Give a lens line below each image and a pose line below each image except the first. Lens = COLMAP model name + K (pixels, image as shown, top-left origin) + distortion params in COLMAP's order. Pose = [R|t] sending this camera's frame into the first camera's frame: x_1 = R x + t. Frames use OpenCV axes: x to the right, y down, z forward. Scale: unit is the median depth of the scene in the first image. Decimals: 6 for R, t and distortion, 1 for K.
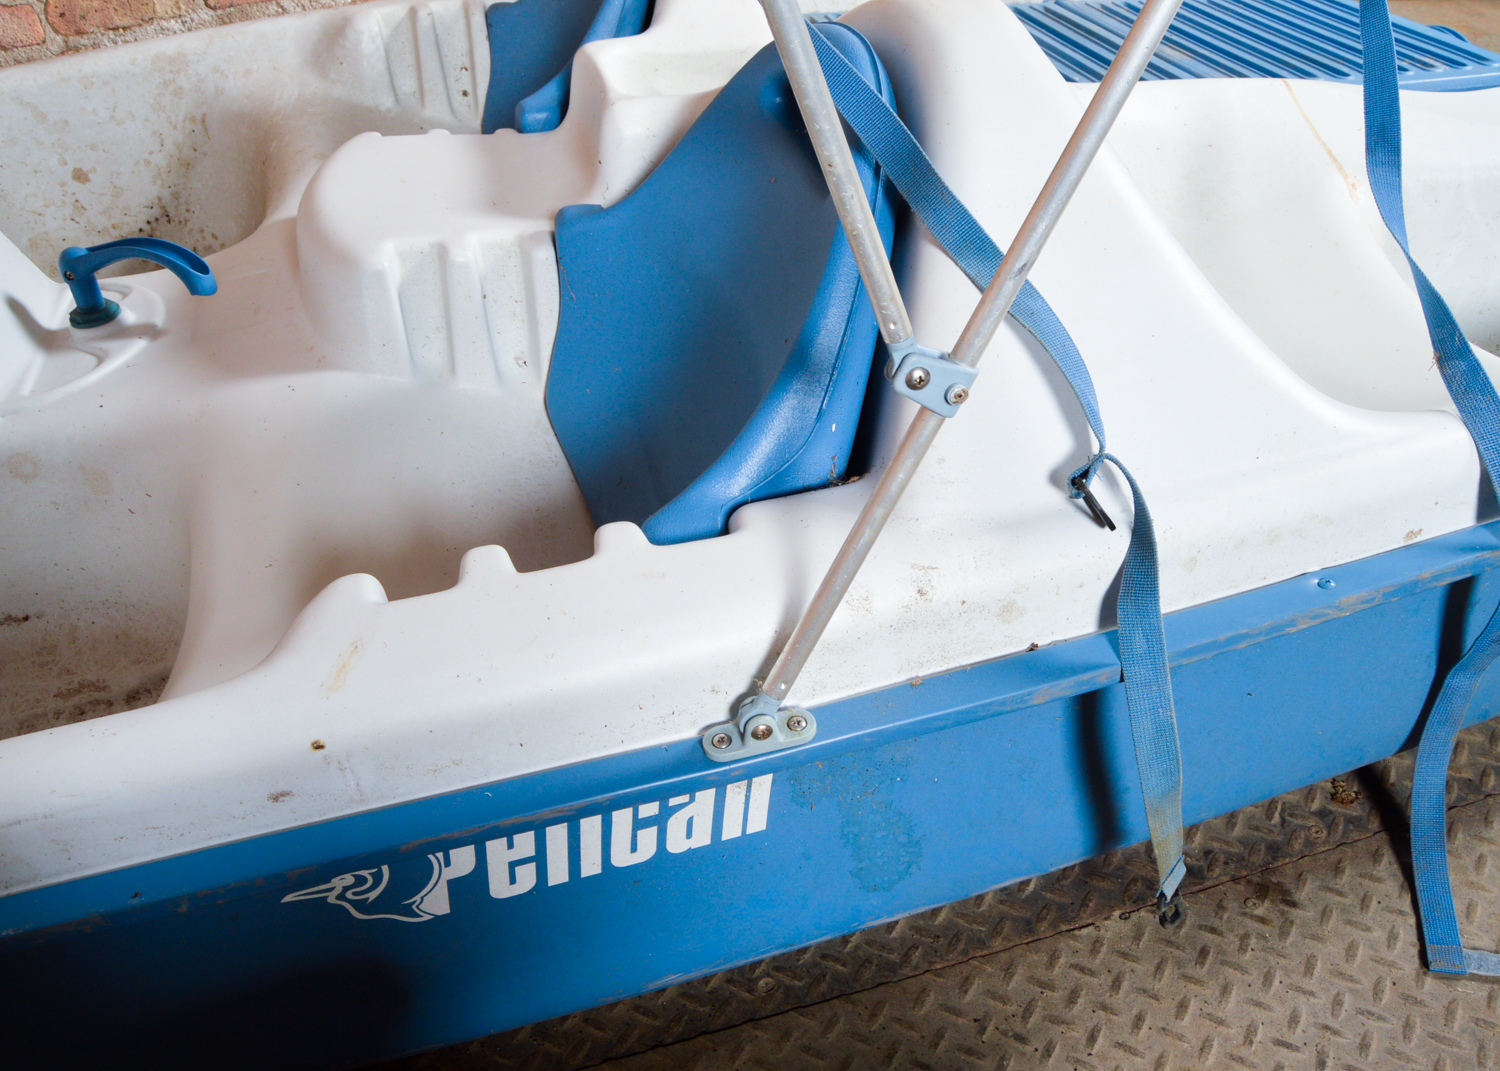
lens RADIAL K [[1172.3, 0, 747.1], [0, 1172.3, 496.9], [0, 0, 1]] dist [-0.077388, 0.003328]
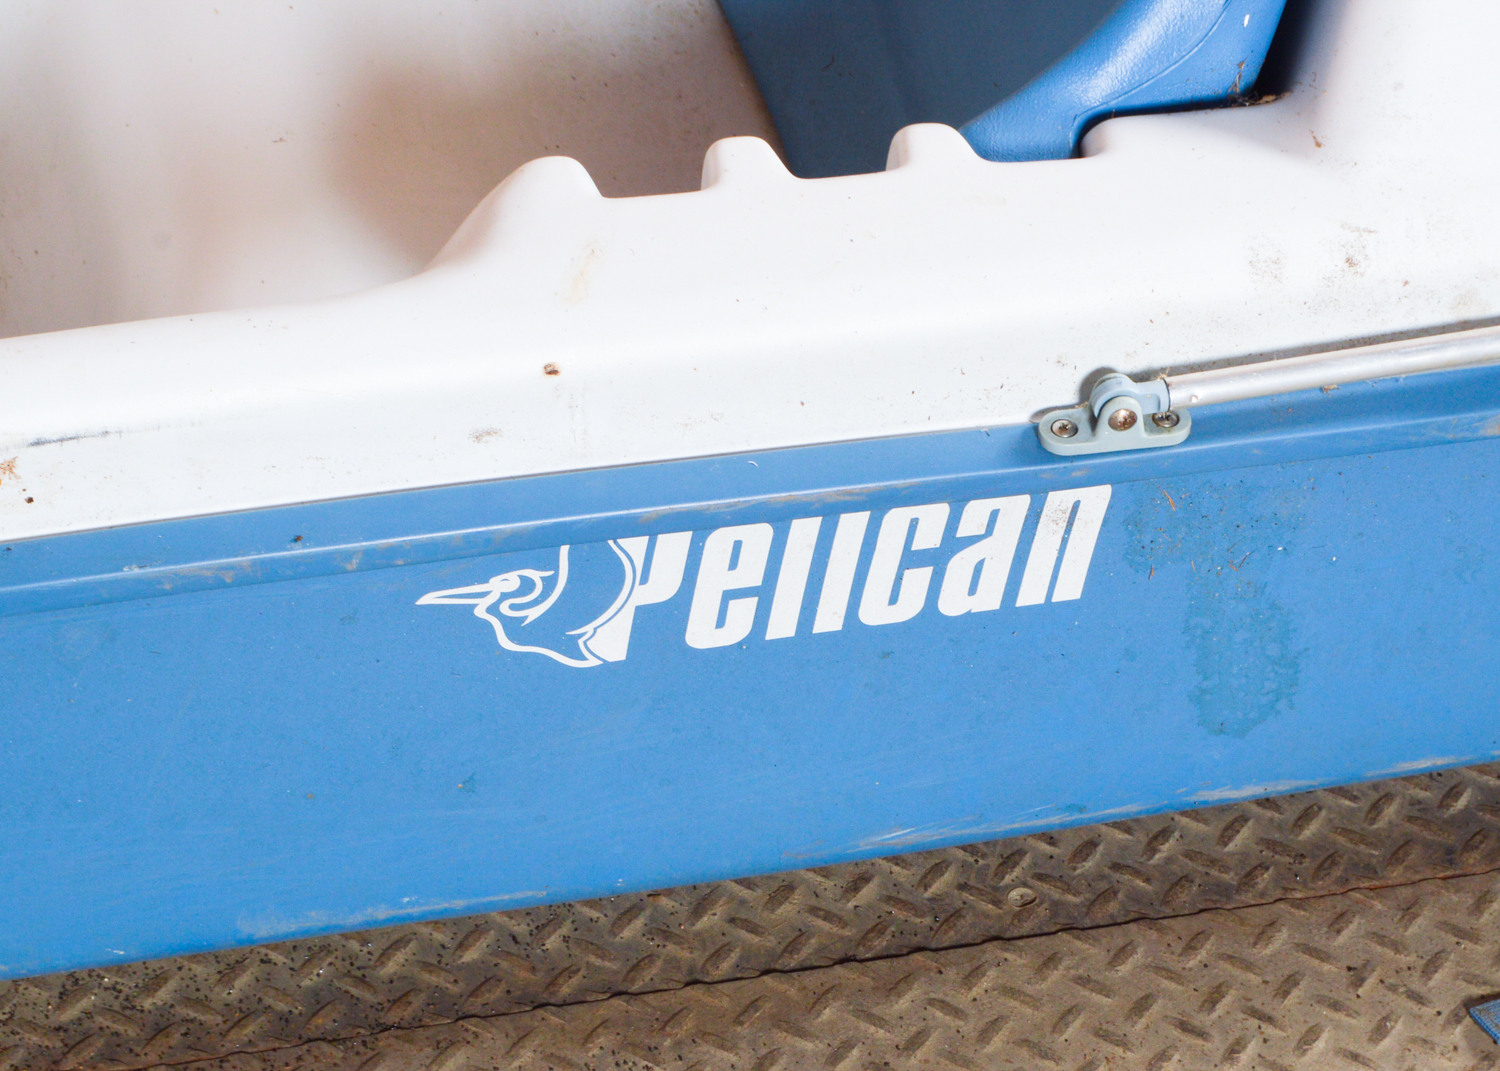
lens RADIAL K [[4317.8, 0, 750.0], [0, 4317.8, 535.5], [0, 0, 1]] dist [-0.111006, 0.772719]
pose [[0.994034, 0.103448, 0.034566, -0.239701], [-0.106080, 0.990649, 0.085795, 0.047638], [-0.025368, -0.088950, 0.995713, -1.350112]]
